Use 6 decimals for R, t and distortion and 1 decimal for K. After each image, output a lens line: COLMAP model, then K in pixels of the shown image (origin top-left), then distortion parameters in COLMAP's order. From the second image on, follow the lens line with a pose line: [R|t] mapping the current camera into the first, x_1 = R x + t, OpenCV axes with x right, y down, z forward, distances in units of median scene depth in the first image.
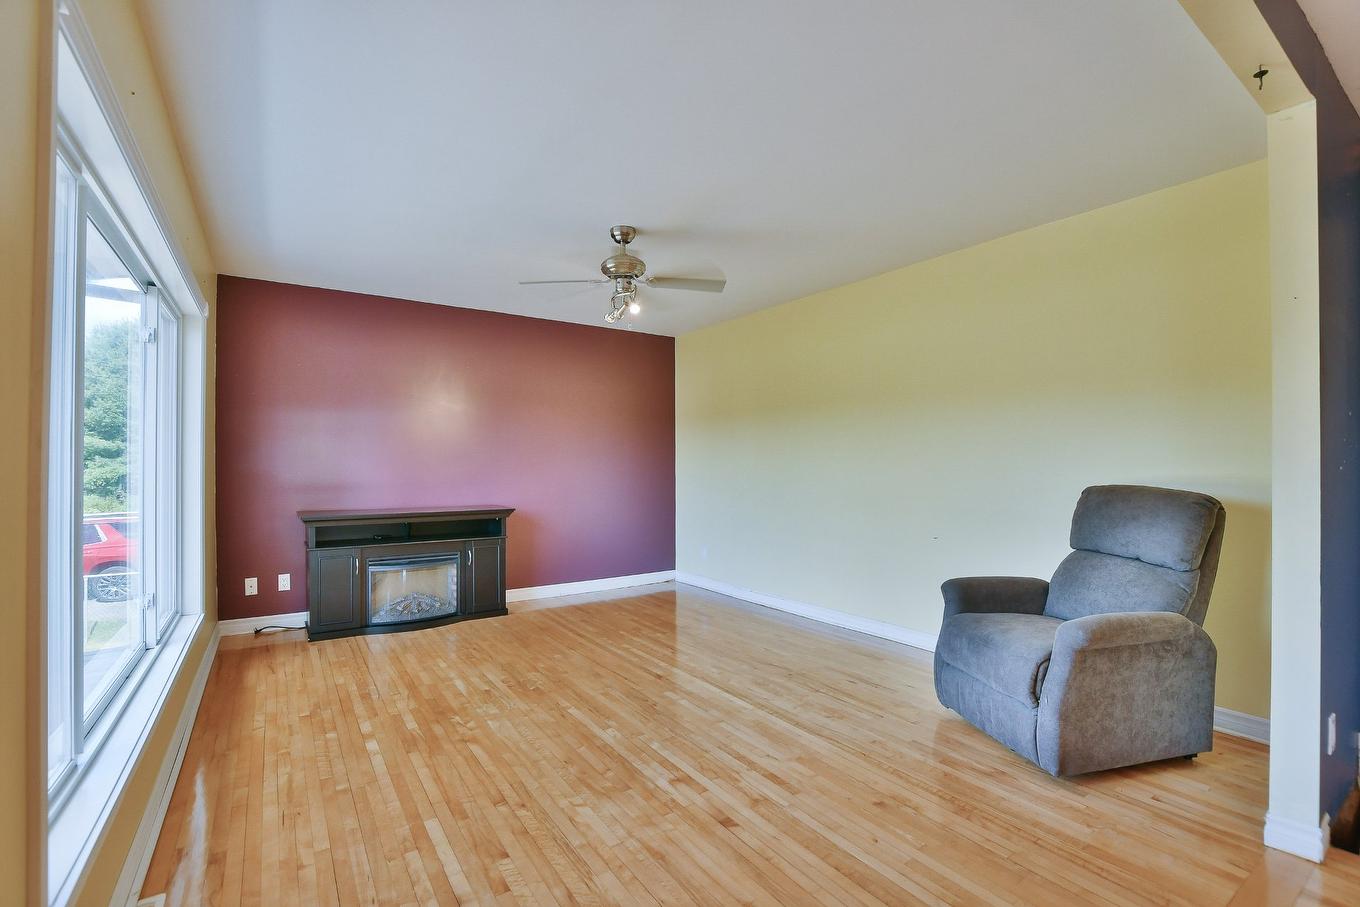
lens RADIAL K [[588.8, 0, 652.3], [0, 588.8, 455.5], [0, 0, 1]] dist [-0.030252, 0.002042]
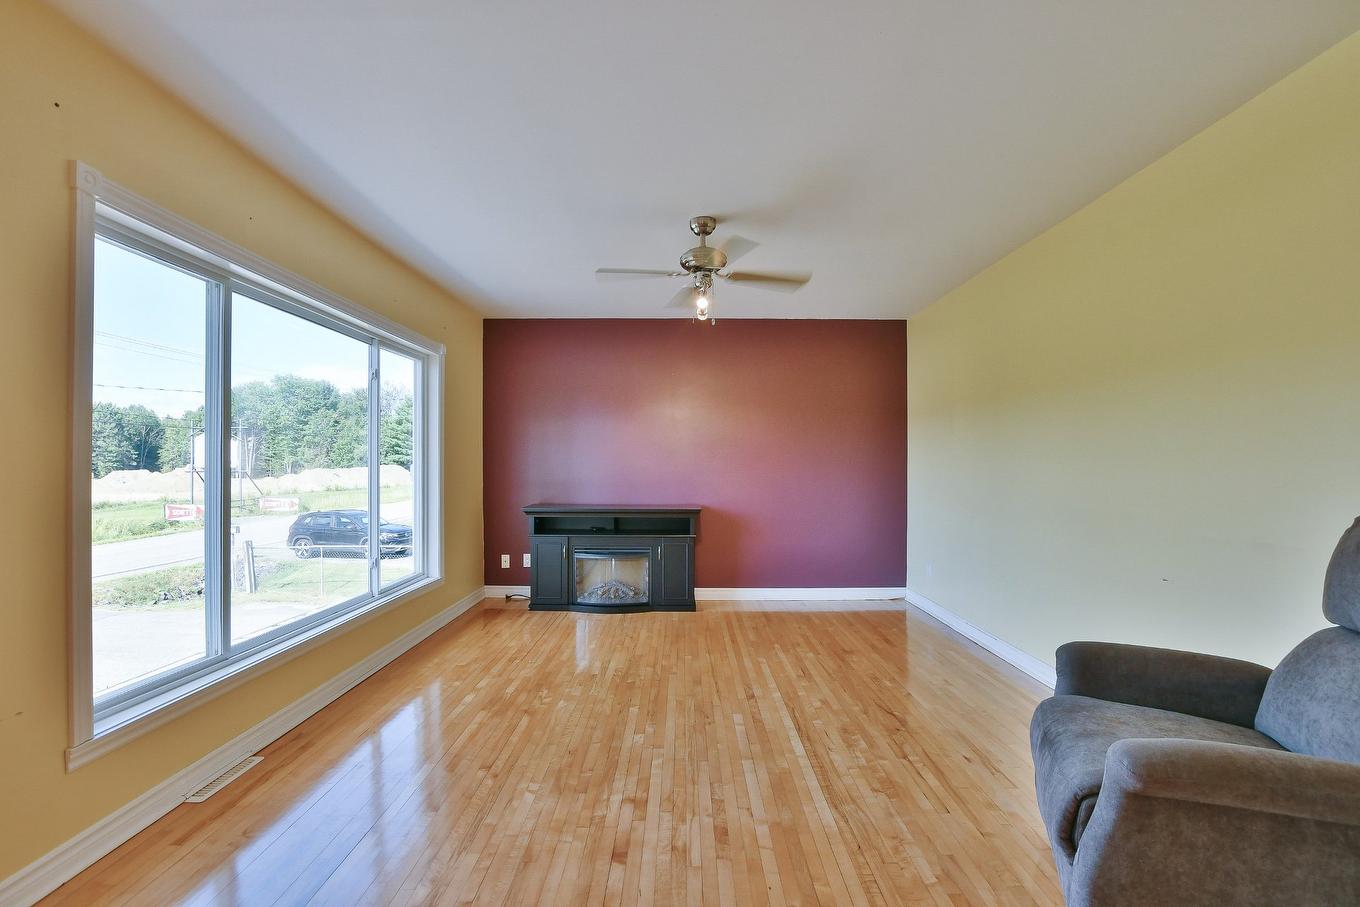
lens RADIAL K [[588.8, 0, 677.1], [0, 588.8, 461.5], [0, 0, 1]] dist [-0.030252, 0.002042]
pose [[0.833996, -0.001714, -0.551767, 0.426198], [0.007350, 0.999941, 0.008004, -0.001754], [0.551721, -0.010731, 0.833960, 0.172418]]
